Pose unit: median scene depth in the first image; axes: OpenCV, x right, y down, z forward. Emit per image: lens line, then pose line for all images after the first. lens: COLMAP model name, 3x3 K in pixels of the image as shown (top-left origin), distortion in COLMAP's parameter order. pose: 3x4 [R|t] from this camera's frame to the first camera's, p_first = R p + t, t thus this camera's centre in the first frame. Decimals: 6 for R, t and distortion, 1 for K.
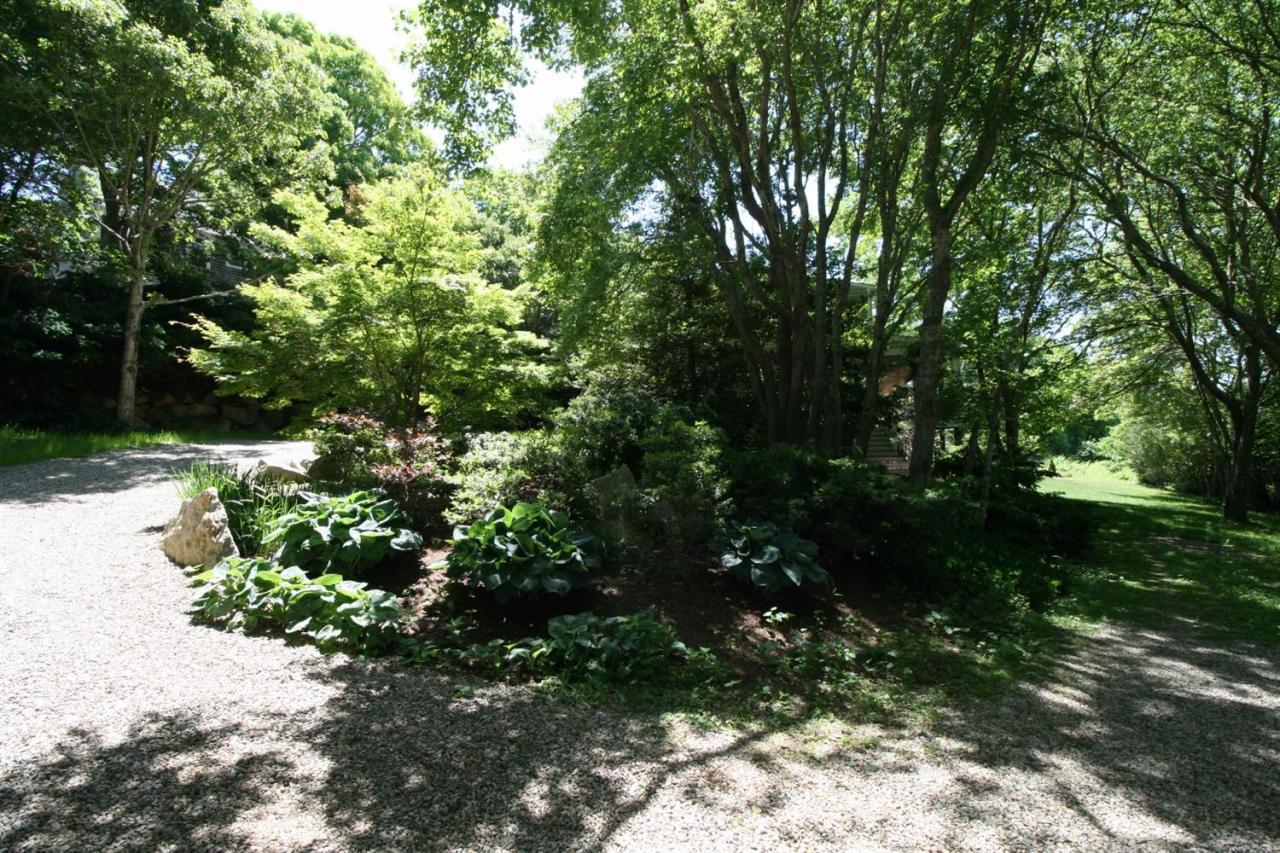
lens RADIAL K [[644.3, 0, 642.7], [0, 644.3, 431.6], [0, 0, 1]] dist [-0.002522, -0.000112]
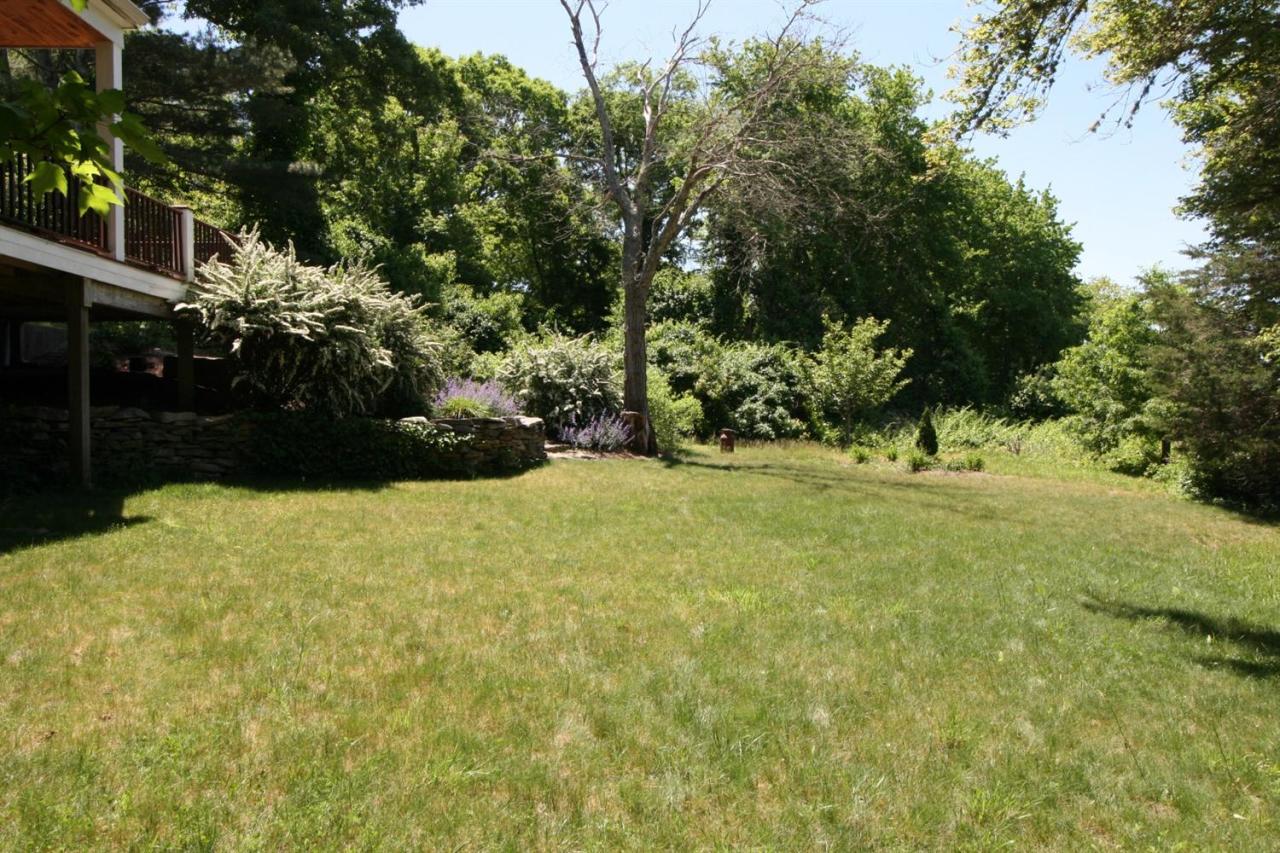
lens RADIAL K [[1050.3, 0, 640.1], [0, 1050.3, 426.9], [0, 0, 1]] dist [-0.019186, -0.001305]
pose [[0.967286, -0.002315, 0.253680, 0.438000], [-0.009136, 0.998992, 0.043954, 0.034923], [-0.253526, -0.044833, 0.966289, 0.642289]]
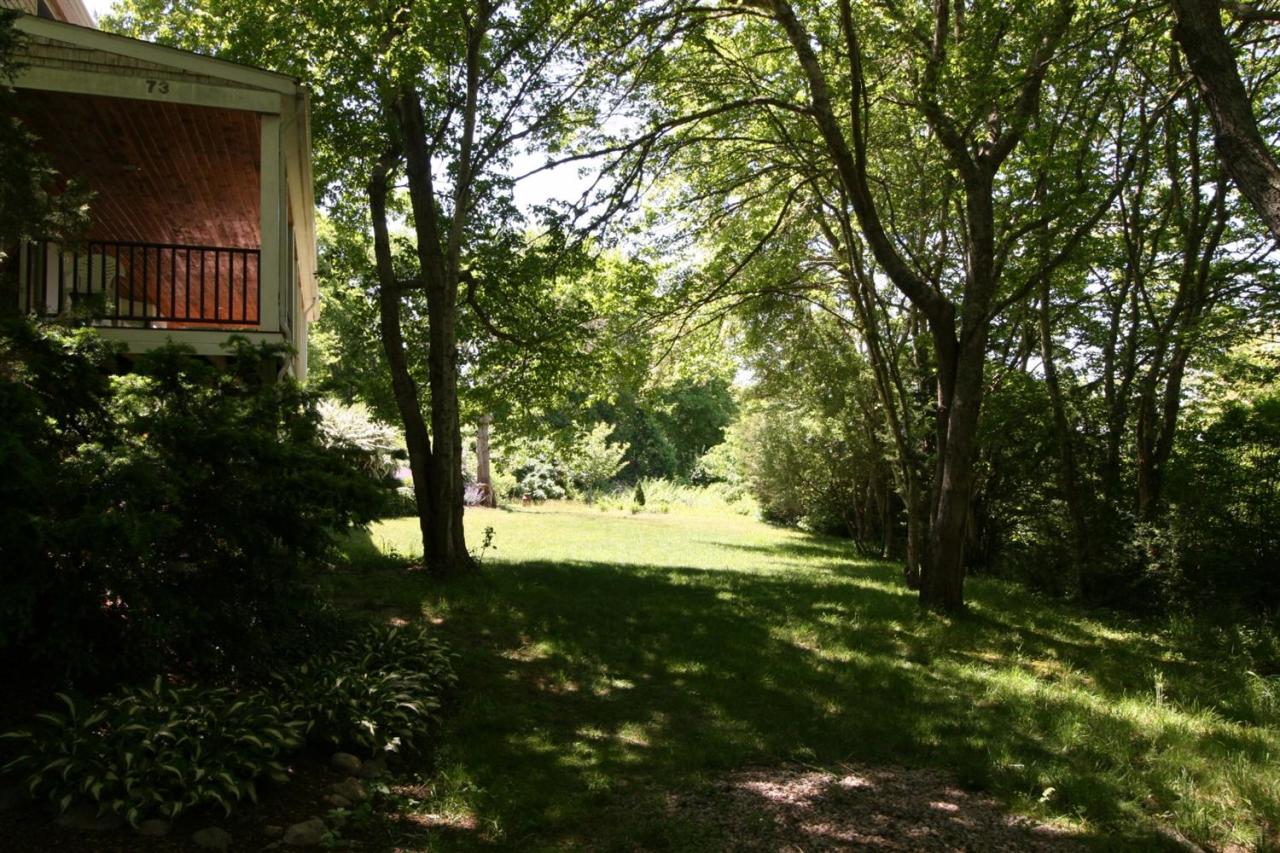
lens RADIAL K [[1010.3, 0, 639.9], [0, 1010.3, 428.2], [0, 0, 1]] dist [-0.004040, -0.000178]
pose [[0.863820, 0.018713, 0.503453, 0.219149], [-0.006970, 0.999658, -0.025198, 0.021709], [-0.503752, 0.018258, 0.863655, 0.270877]]
